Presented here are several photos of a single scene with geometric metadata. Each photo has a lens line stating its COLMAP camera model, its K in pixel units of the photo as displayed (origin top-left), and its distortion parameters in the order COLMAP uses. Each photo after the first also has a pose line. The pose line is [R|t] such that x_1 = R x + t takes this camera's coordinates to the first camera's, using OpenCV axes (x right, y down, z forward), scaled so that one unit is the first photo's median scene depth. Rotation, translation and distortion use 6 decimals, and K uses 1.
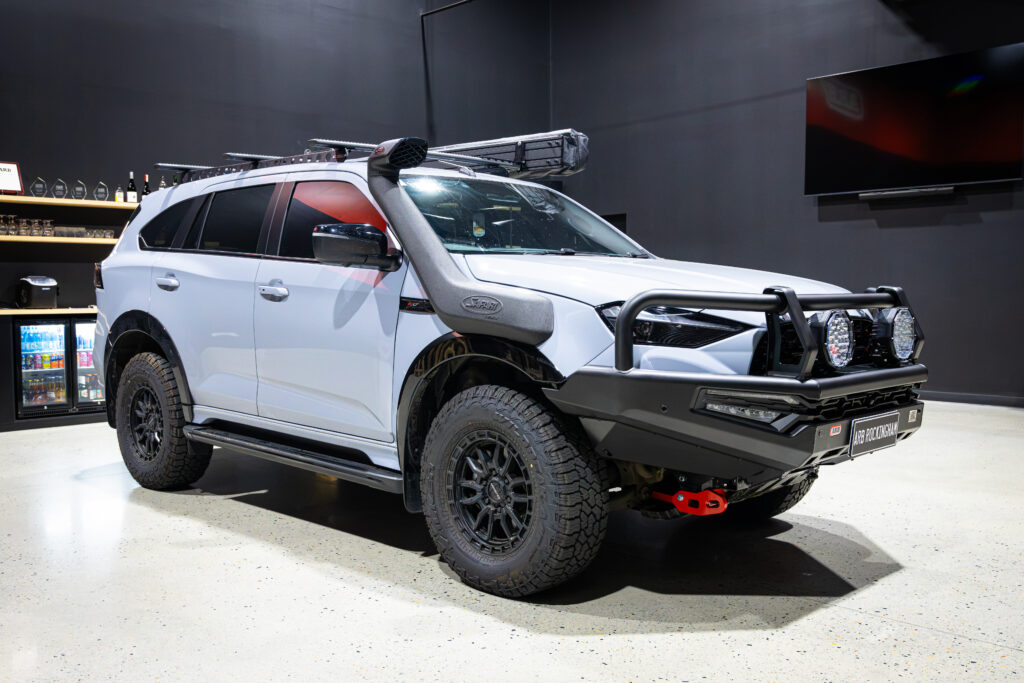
lens RADIAL K [[1022.9, 0, 512.0], [0, 1022.9, 341.5], [0, 0, 1]] dist [0.010894, 0.000288]
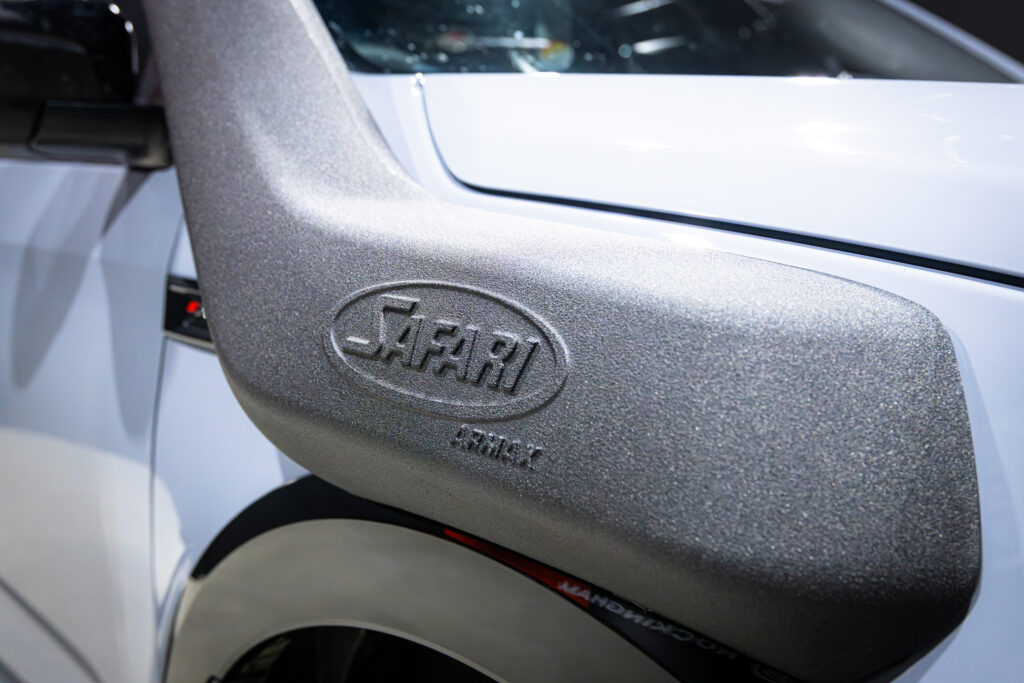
lens RADIAL K [[1336.0, 0, 512.0], [0, 1336.0, 341.5], [0, 0, 1]] dist [0.000241, 0.000362]
pose [[0.993147, -0.004339, -0.116792, 0.002845], [0.007685, 0.999572, 0.028217, -0.032865], [0.116619, -0.028921, 0.992756, 0.633119]]
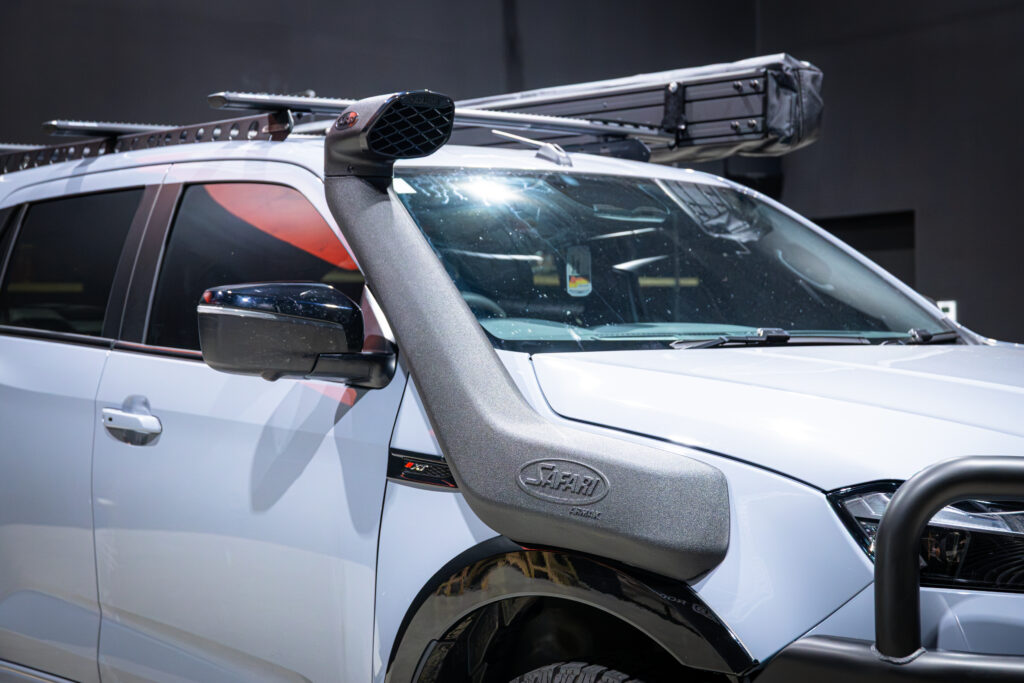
lens RADIAL K [[1987.4, 0, 512.0], [0, 1987.4, 341.5], [0, 0, 1]] dist [0.002551, 0.118981]
pose [[0.995793, -0.007191, -0.091352, 0.020339], [0.002476, 0.998663, -0.051629, -0.040340], [0.091601, 0.051186, 0.994479, 0.129019]]
